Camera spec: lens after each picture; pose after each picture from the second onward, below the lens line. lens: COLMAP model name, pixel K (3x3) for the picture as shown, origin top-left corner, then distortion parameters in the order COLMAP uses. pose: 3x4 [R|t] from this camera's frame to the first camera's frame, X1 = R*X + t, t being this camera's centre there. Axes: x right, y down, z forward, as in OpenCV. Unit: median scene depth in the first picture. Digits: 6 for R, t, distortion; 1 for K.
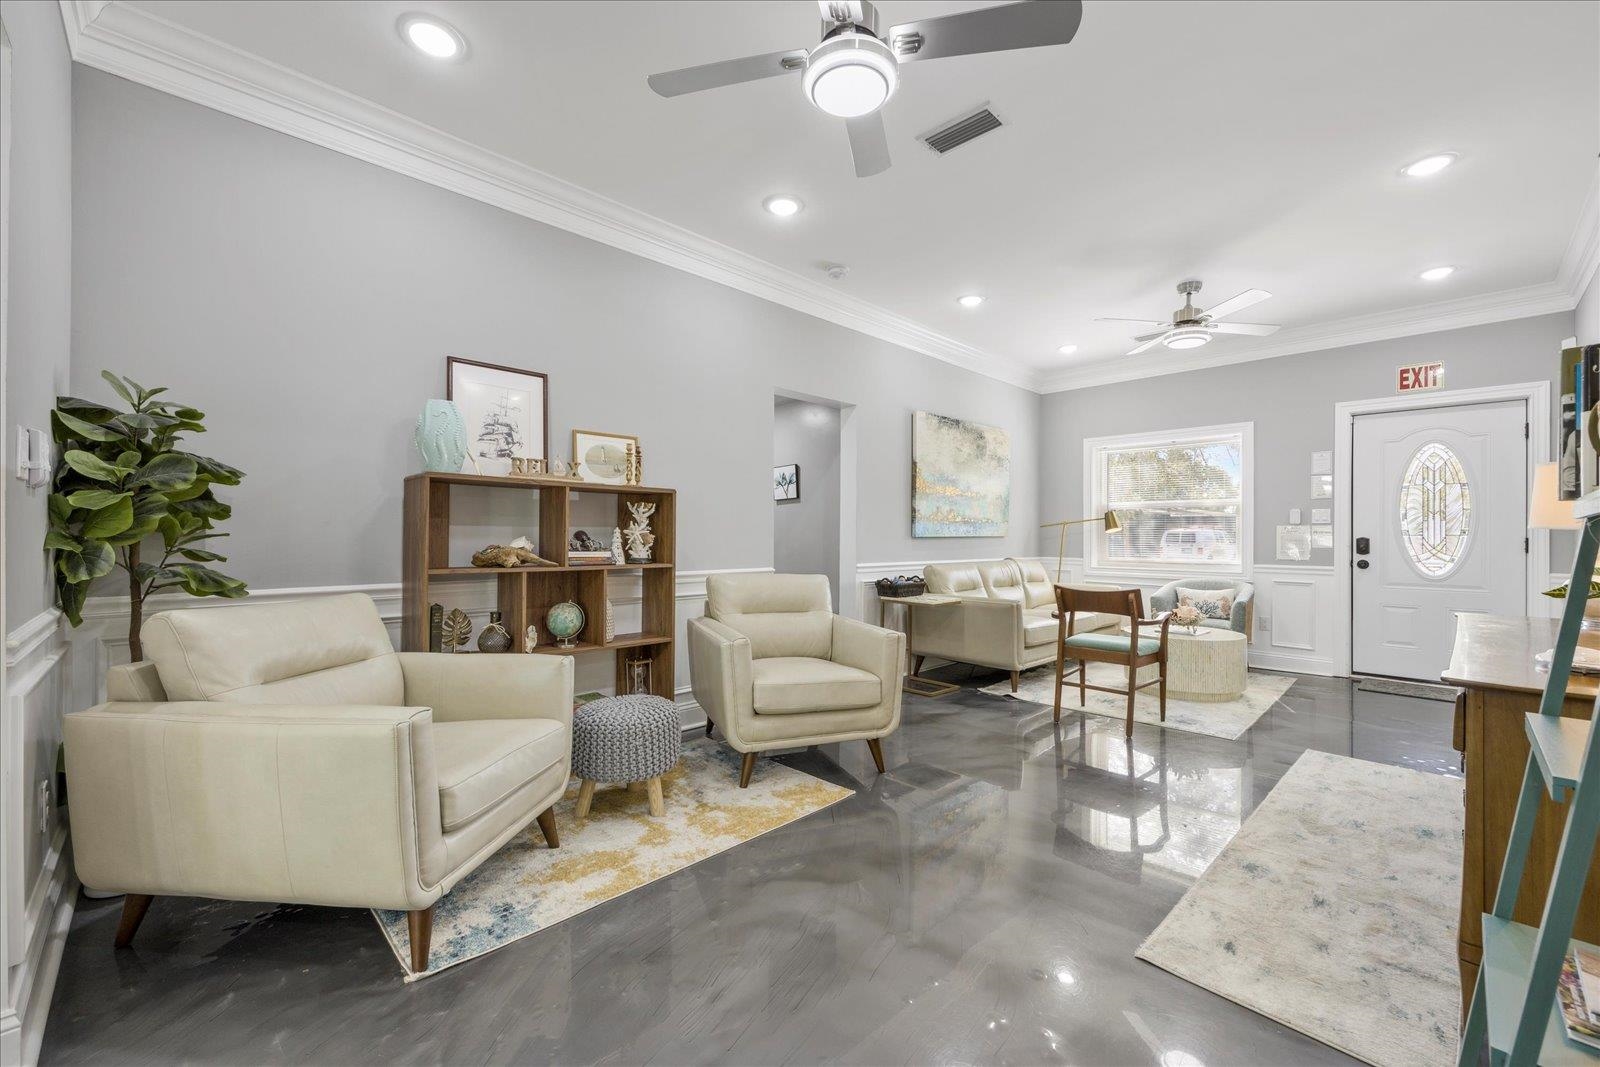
lens RADIAL K [[642.8, 0, 796.3], [0, 642.8, 538.7], [0, 0, 1]] dist [0.000023, 0.000040]
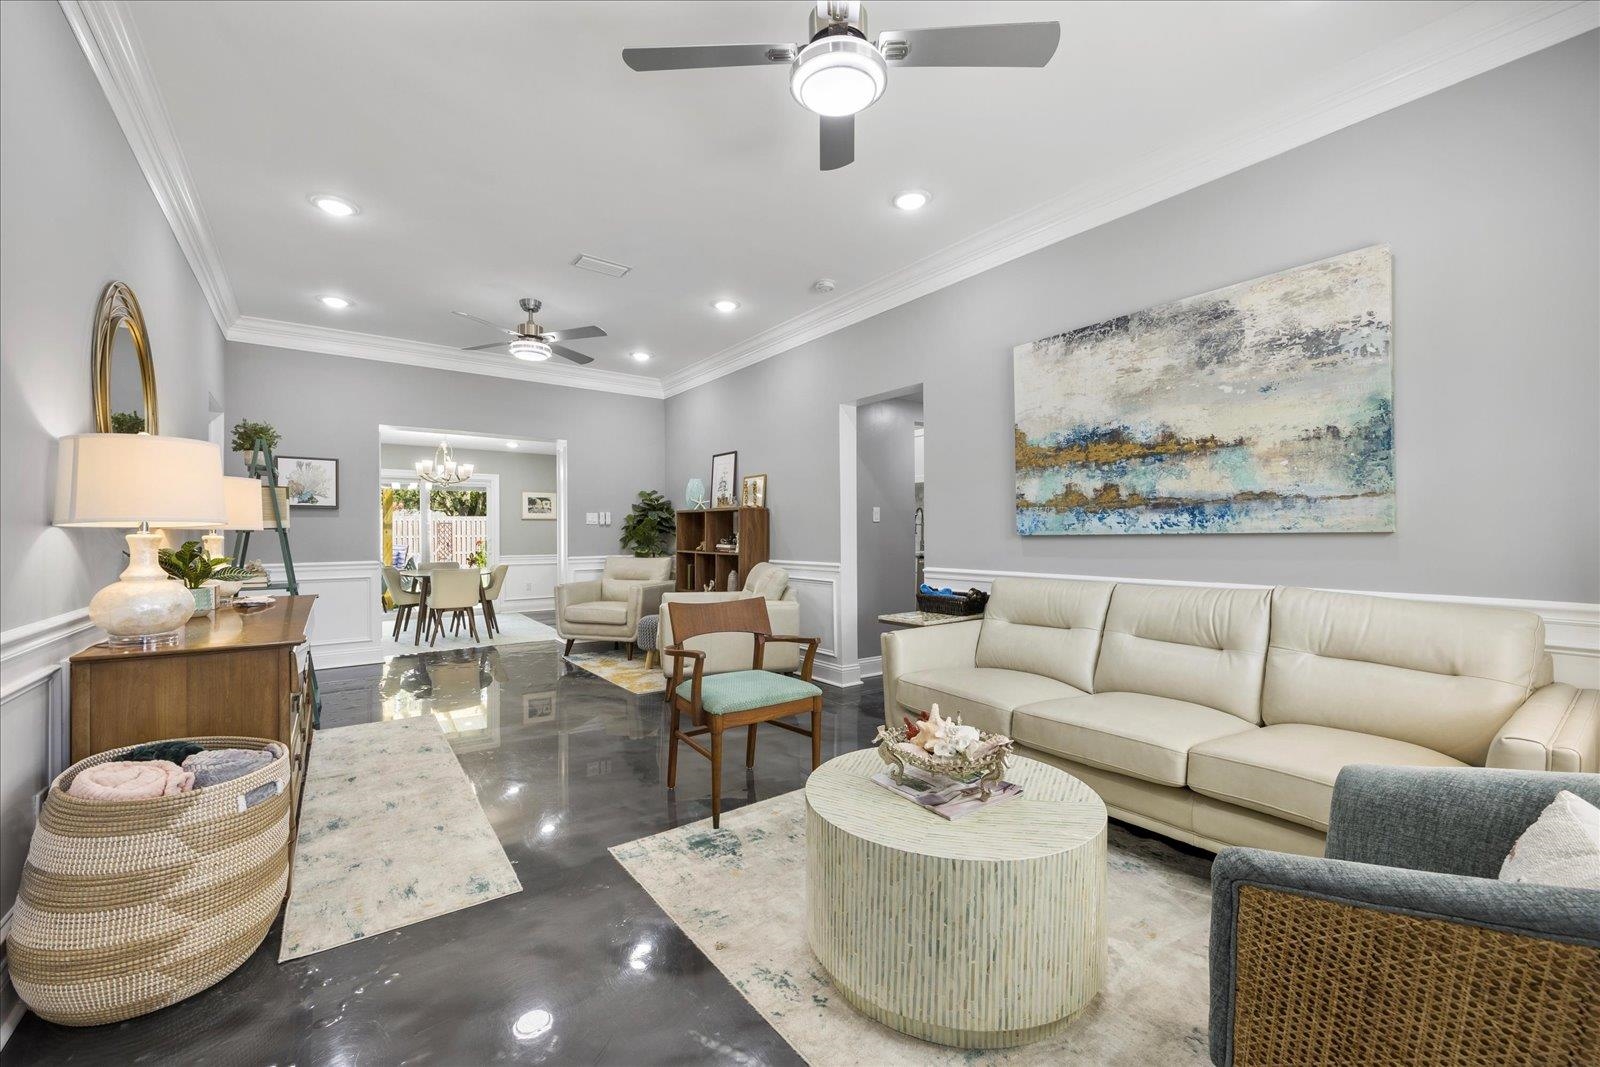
lens RADIAL K [[638.7, 0, 800.0], [0, 638.7, 533.5], [0, 0, 1]] dist [0.000731, 0.000049]
pose [[-0.130655, -0.006370, -0.991407, 0.845123], [-0.001798, 0.999979, -0.006188, -0.000268], [0.991426, 0.000974, -0.130664, 0.832794]]
